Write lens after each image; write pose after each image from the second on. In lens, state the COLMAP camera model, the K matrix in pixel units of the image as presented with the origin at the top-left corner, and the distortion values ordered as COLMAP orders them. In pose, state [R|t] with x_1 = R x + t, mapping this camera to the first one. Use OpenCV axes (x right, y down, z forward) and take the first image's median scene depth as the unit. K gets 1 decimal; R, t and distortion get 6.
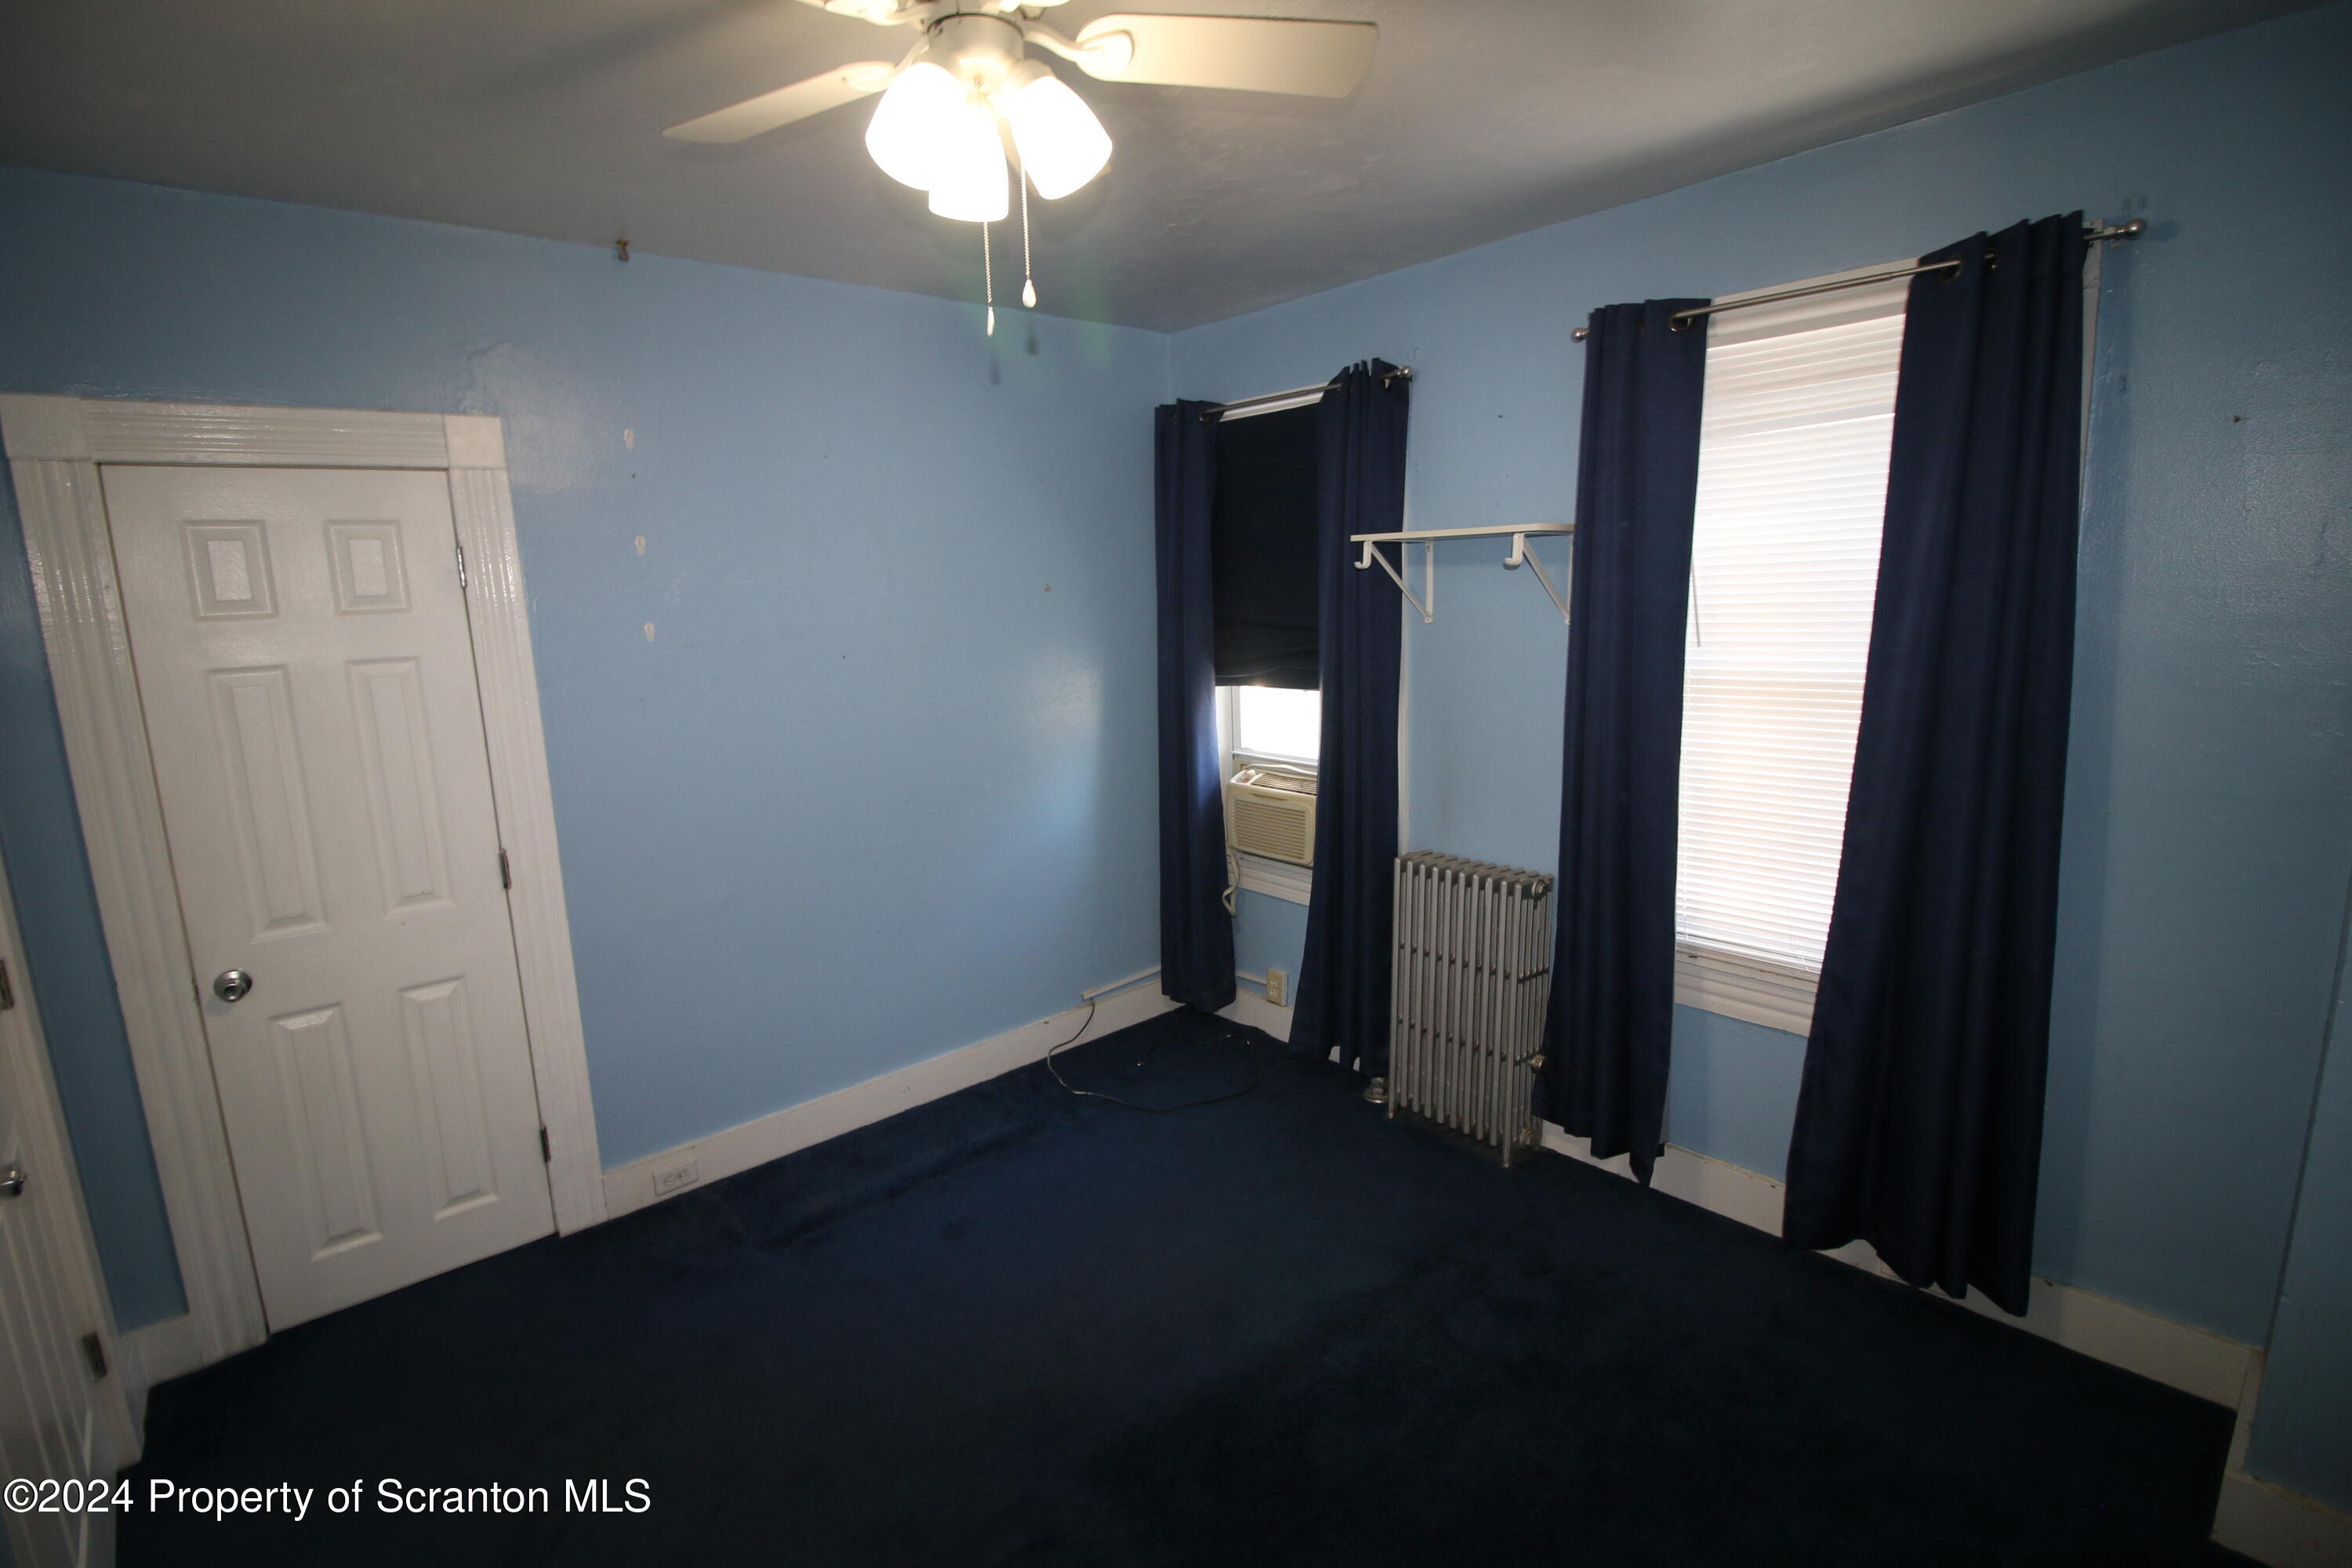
lens RADIAL K [[1064.7, 0, 1162.7], [0, 1064.7, 767.9], [0, 0, 1]] dist [0.000990, -0.011786]
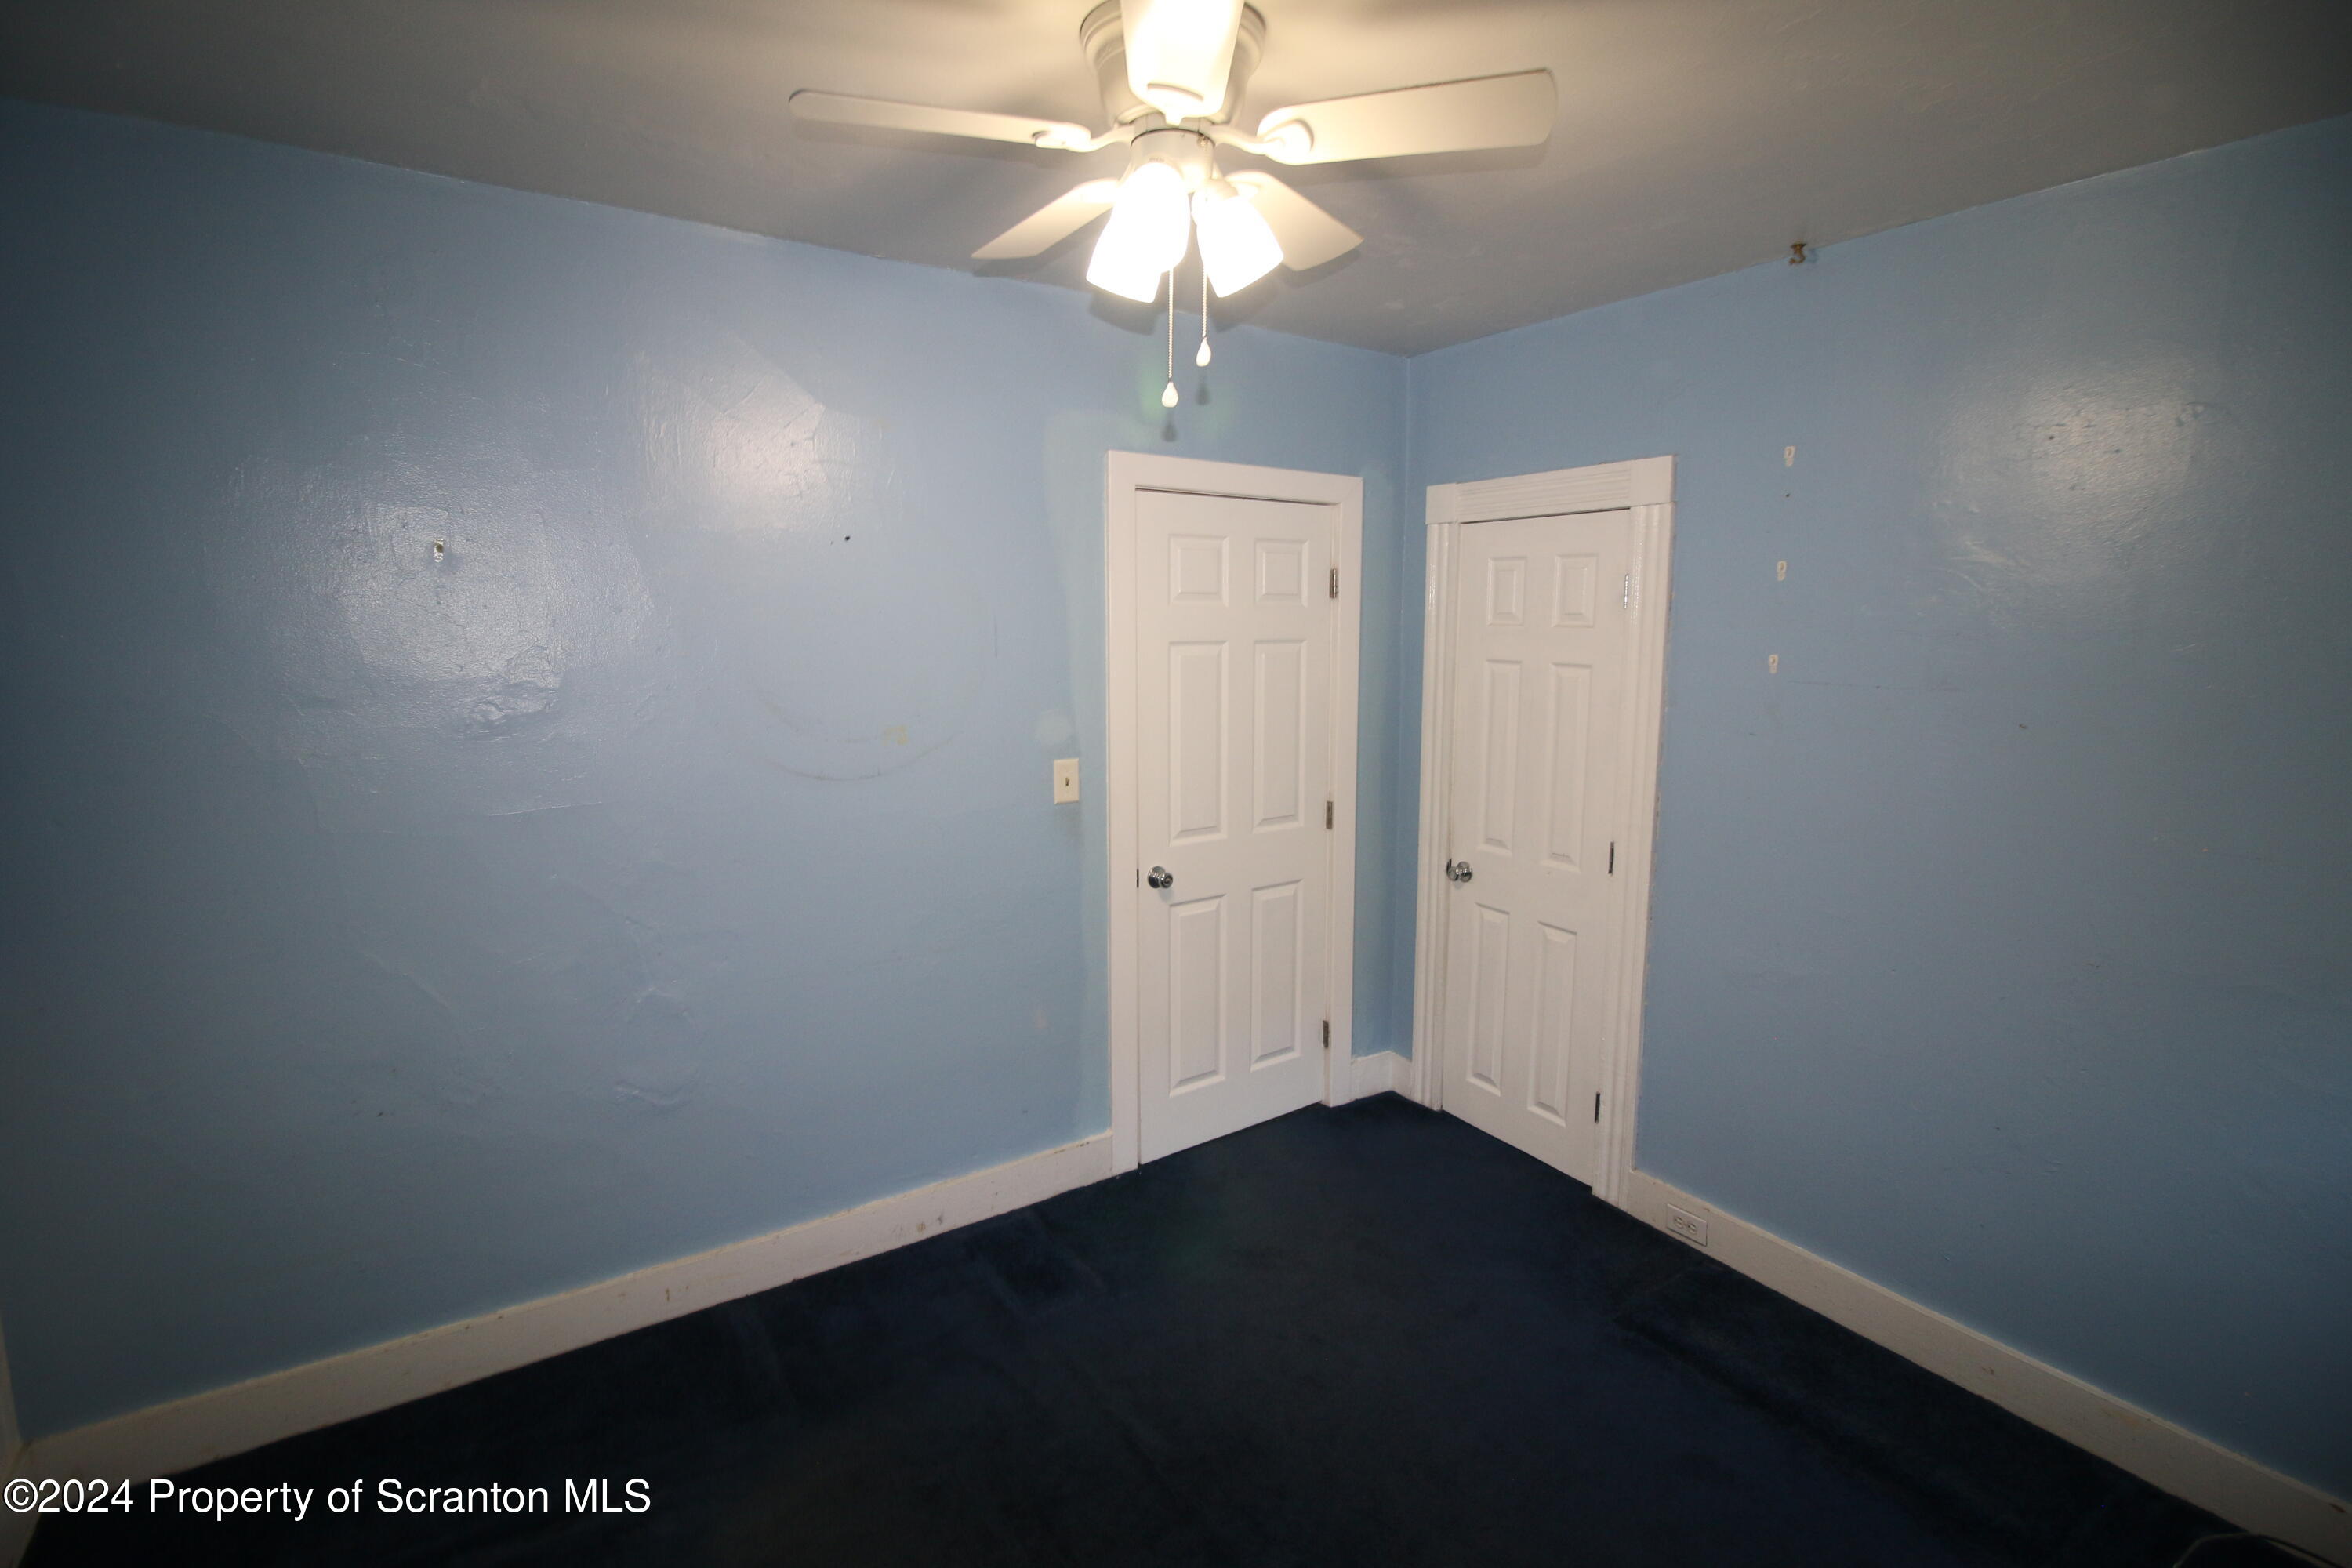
lens RADIAL K [[1064.7, 0, 1162.7], [0, 1064.7, 767.9], [0, 0, 1]] dist [0.000990, -0.011786]
pose [[-0.128427, 0.174647, -0.976220, 0.547309], [-0.175685, 0.964795, 0.195715, -0.138853], [0.976033, 0.196642, -0.093223, 0.637901]]
